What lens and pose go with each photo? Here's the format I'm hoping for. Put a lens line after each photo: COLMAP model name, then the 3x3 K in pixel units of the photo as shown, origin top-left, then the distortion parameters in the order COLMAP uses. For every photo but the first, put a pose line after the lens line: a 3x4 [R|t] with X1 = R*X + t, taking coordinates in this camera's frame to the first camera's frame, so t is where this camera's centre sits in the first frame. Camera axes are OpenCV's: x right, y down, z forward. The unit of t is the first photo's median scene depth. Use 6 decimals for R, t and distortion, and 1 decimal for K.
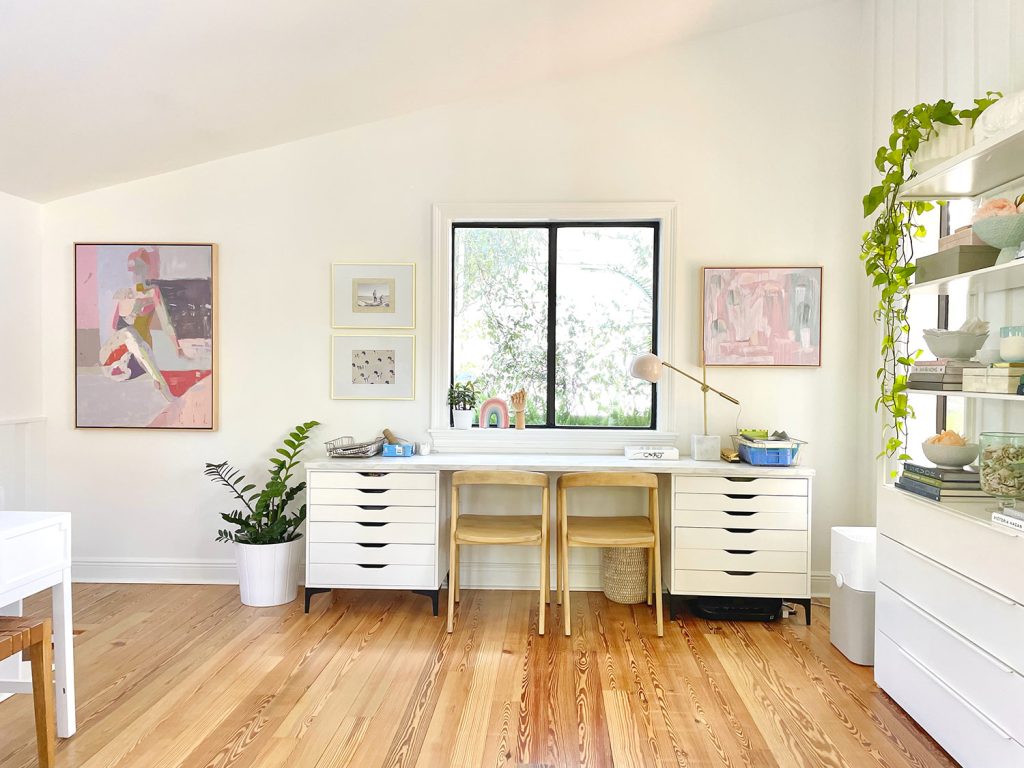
lens RADIAL K [[769.3, 0, 516.7], [0, 769.3, 387.4], [0, 0, 1]] dist [0.088328, -0.113594]
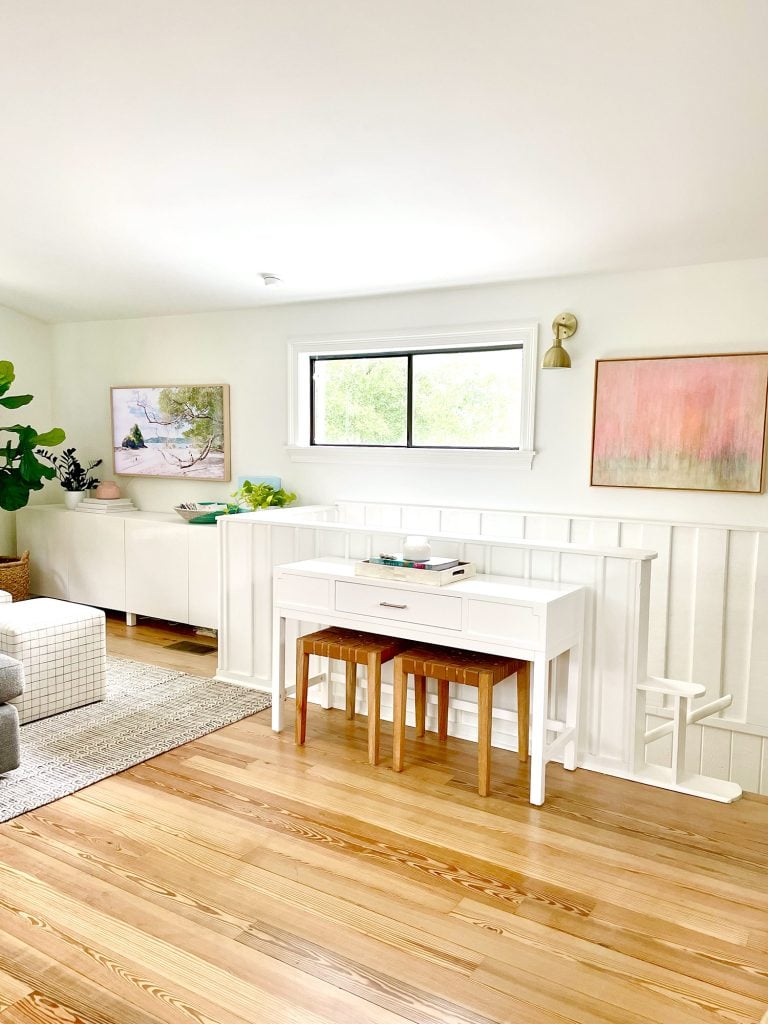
lens RADIAL K [[806.4, 0, 381.0], [0, 806.4, 512.2], [0, 0, 1]] dist [0.040093, -0.048716]
pose [[-0.499901, 0.070771, -0.863186, 0.411545], [-0.034426, 0.994244, 0.101454, -0.056524], [0.865398, 0.080433, -0.494587, 1.139680]]
